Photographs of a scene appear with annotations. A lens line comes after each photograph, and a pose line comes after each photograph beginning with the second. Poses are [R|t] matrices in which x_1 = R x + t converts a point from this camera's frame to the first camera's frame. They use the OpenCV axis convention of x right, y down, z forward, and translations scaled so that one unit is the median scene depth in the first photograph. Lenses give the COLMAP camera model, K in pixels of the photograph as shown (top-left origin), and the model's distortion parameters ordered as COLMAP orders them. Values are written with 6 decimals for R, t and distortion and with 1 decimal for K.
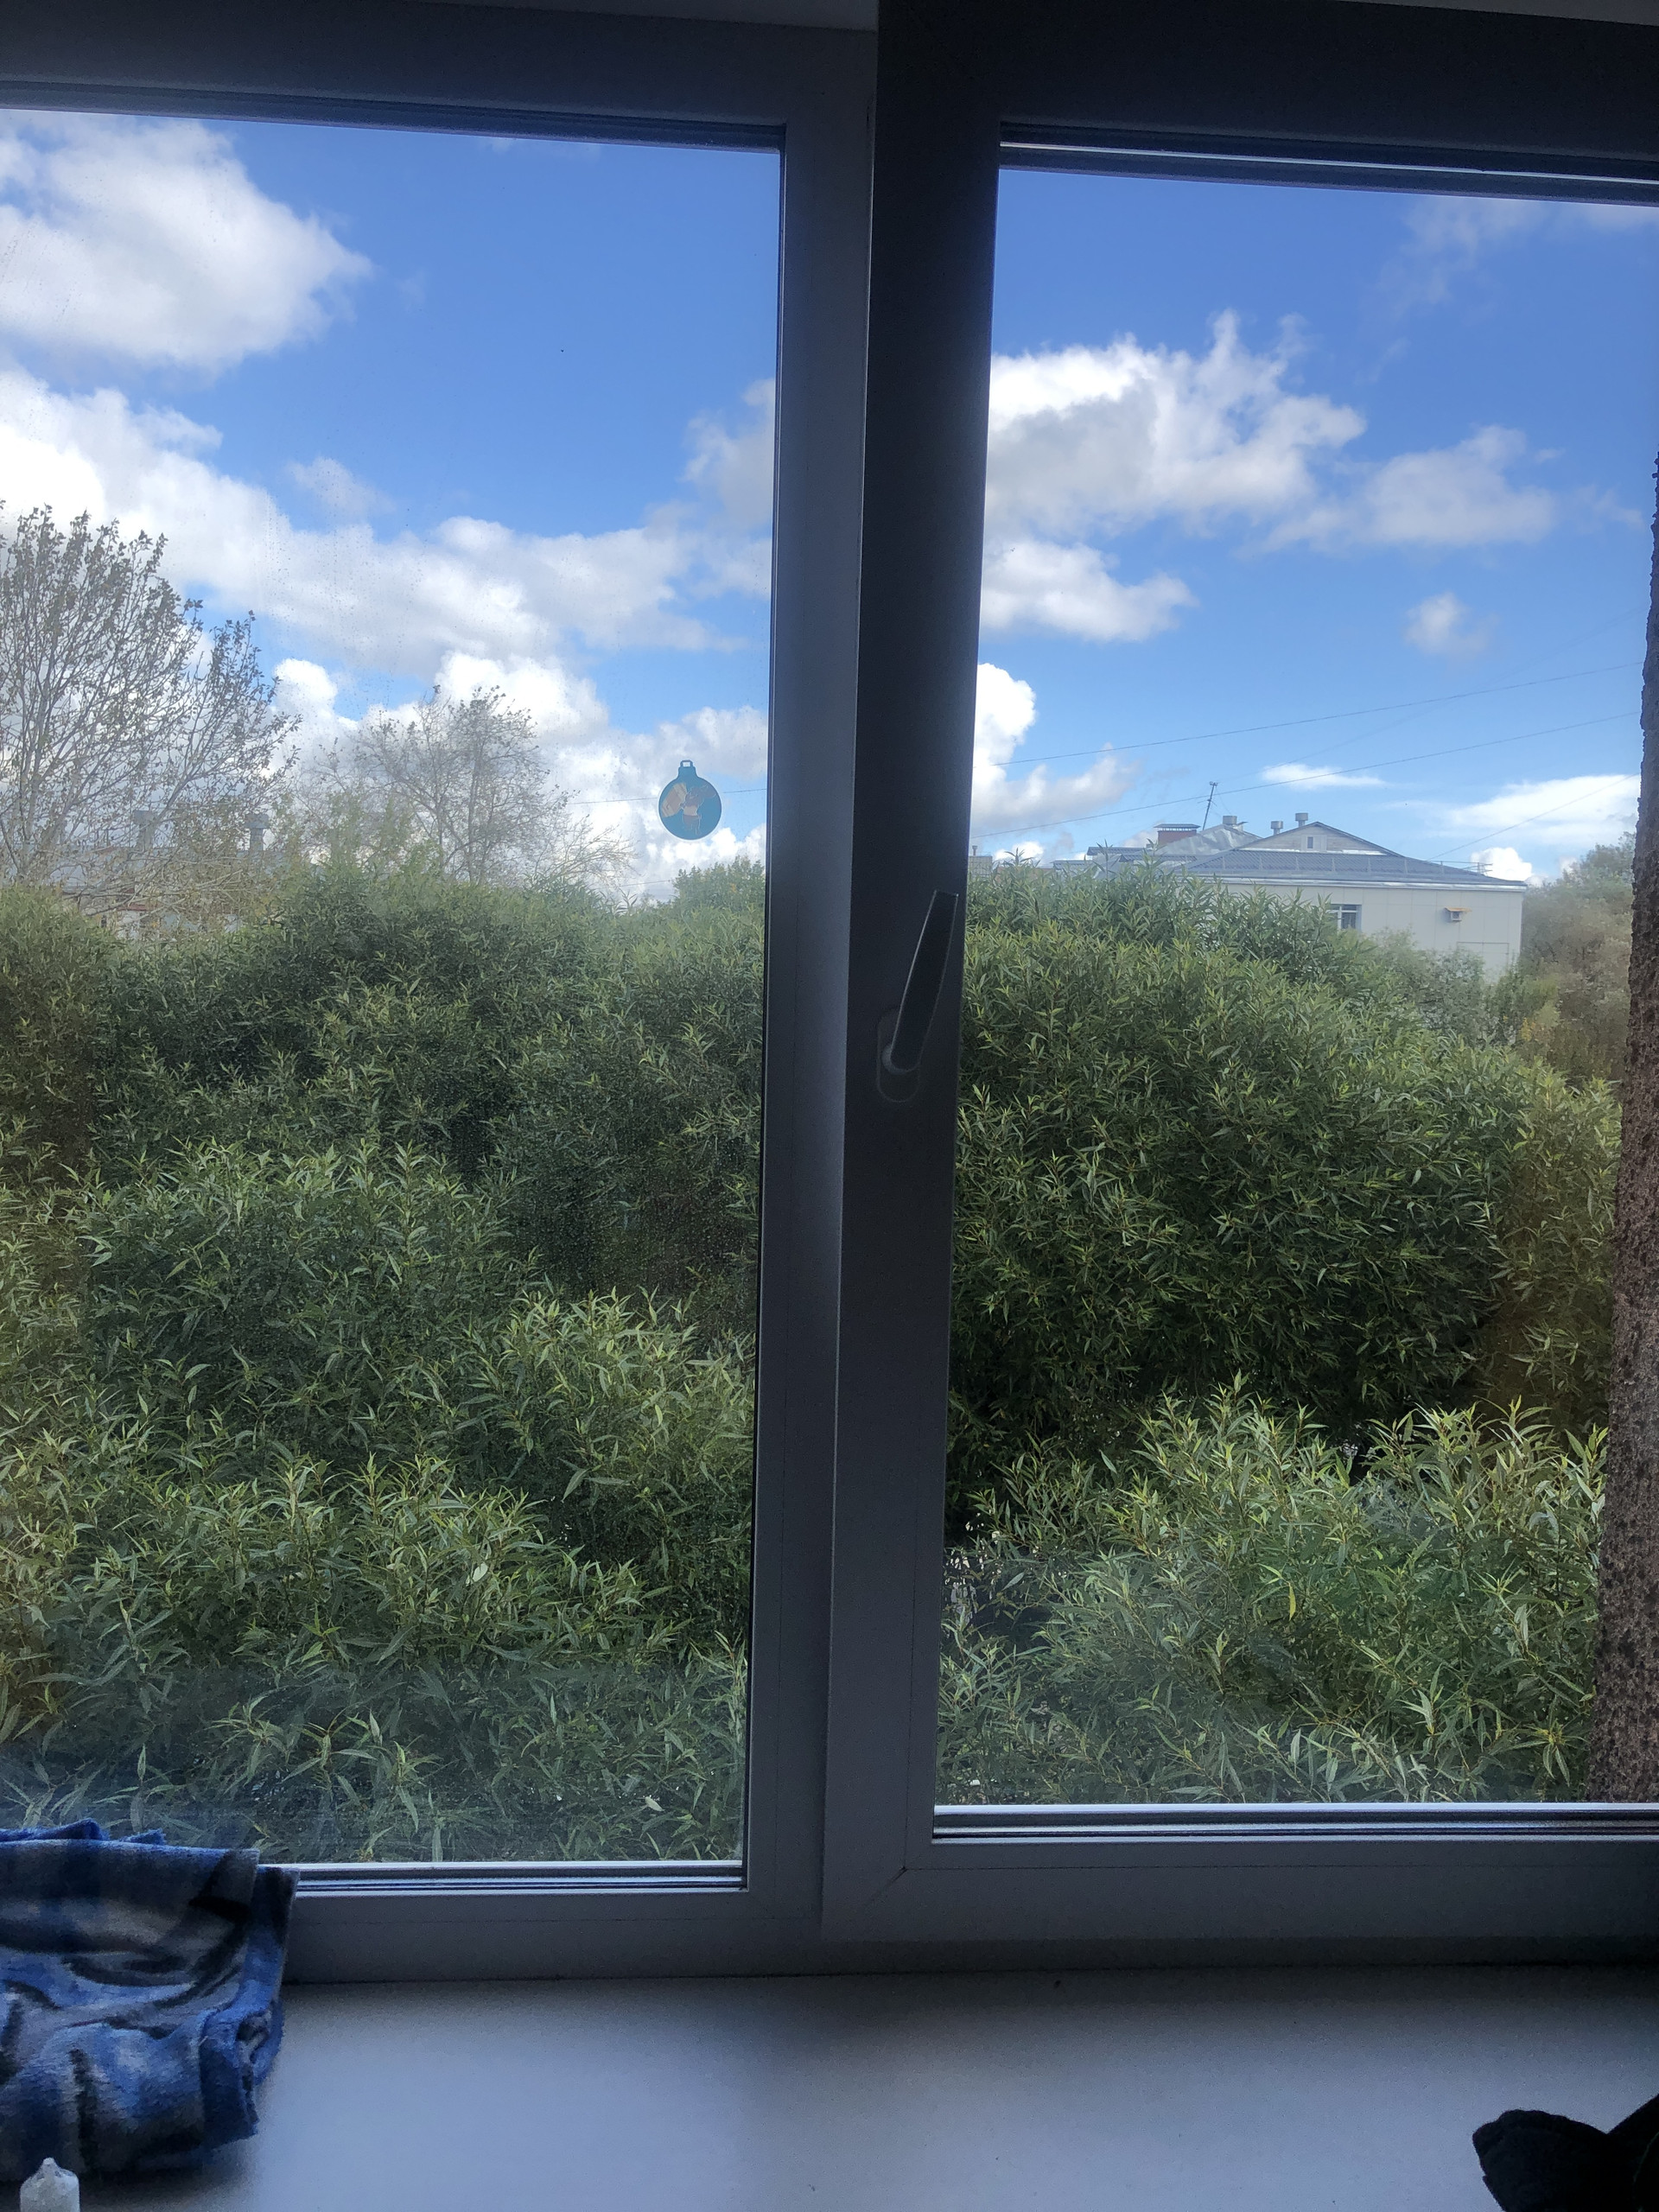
lens RADIAL K [[1875.0, 0, 829.5], [0, 1875.0, 1106.0], [0, 0, 1]] dist [0.022958, -0.023033]
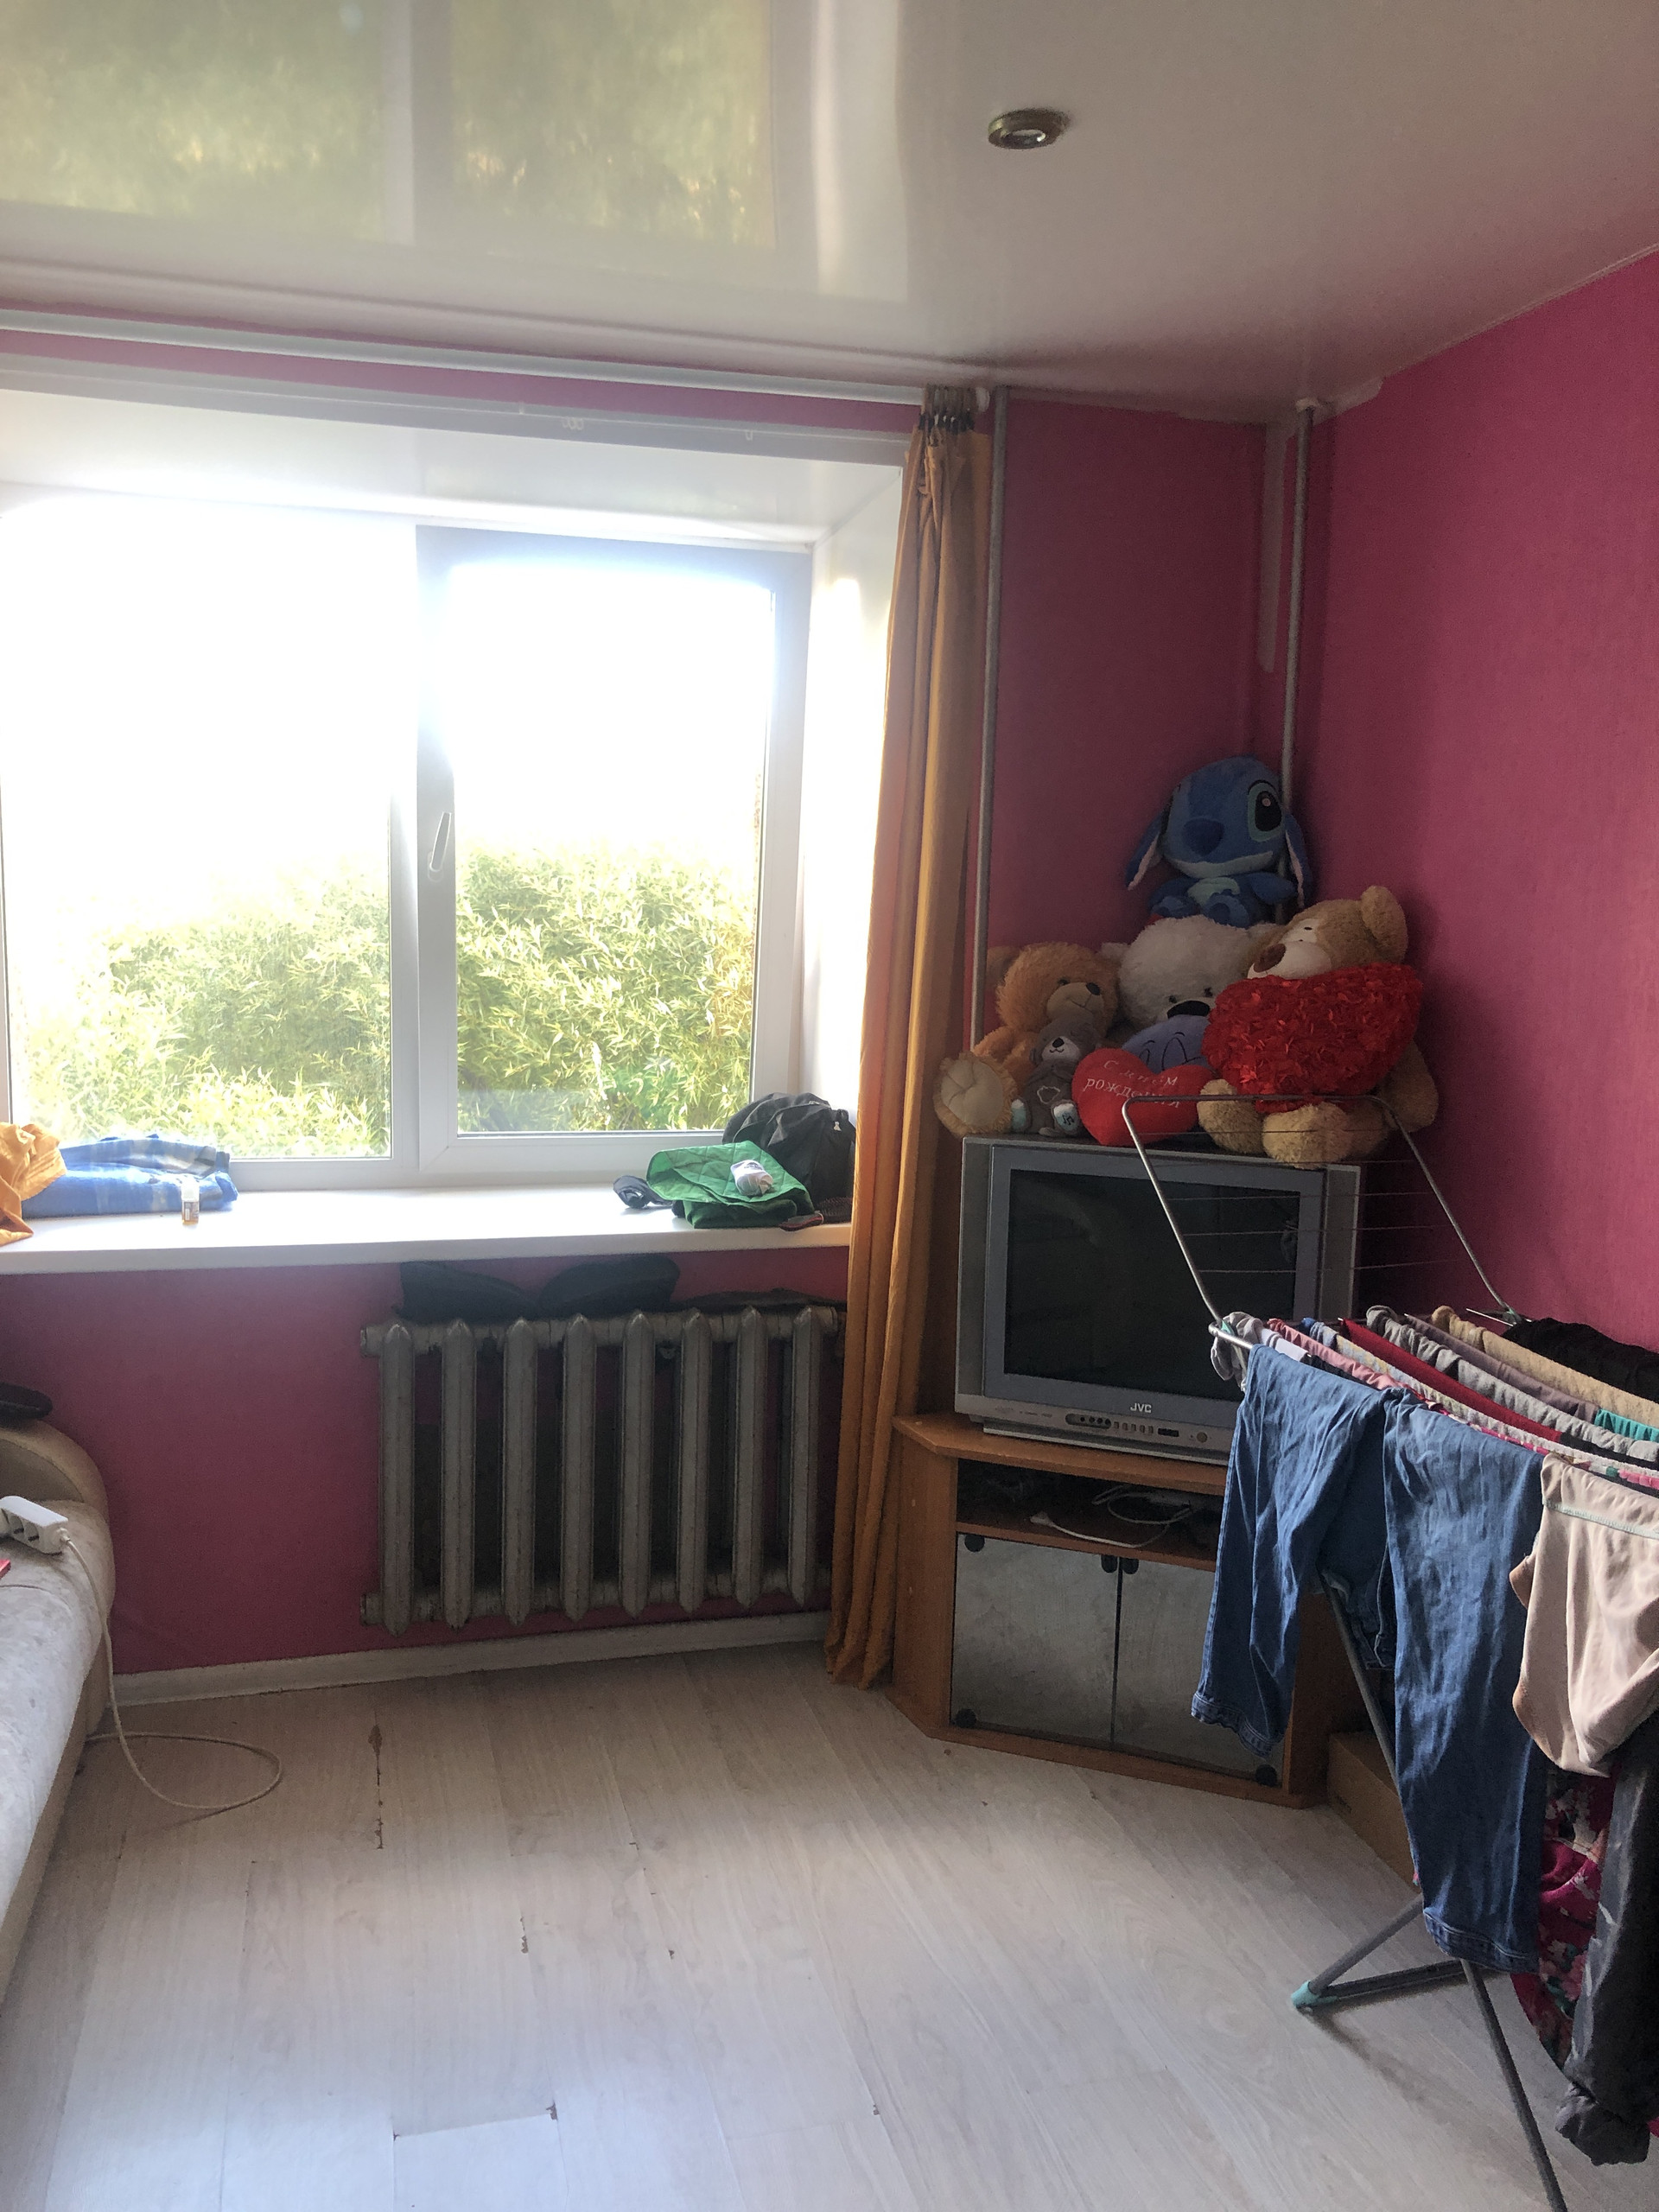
lens RADIAL K [[1875.0, 0, 829.5], [0, 1875.0, 1106.0], [0, 0, 1]] dist [0.022958, -0.023033]
pose [[0.974190, -0.037319, 0.222624, -0.029860], [0.028385, 0.998663, 0.043198, 0.244746], [-0.223939, -0.035764, 0.973947, -2.022122]]
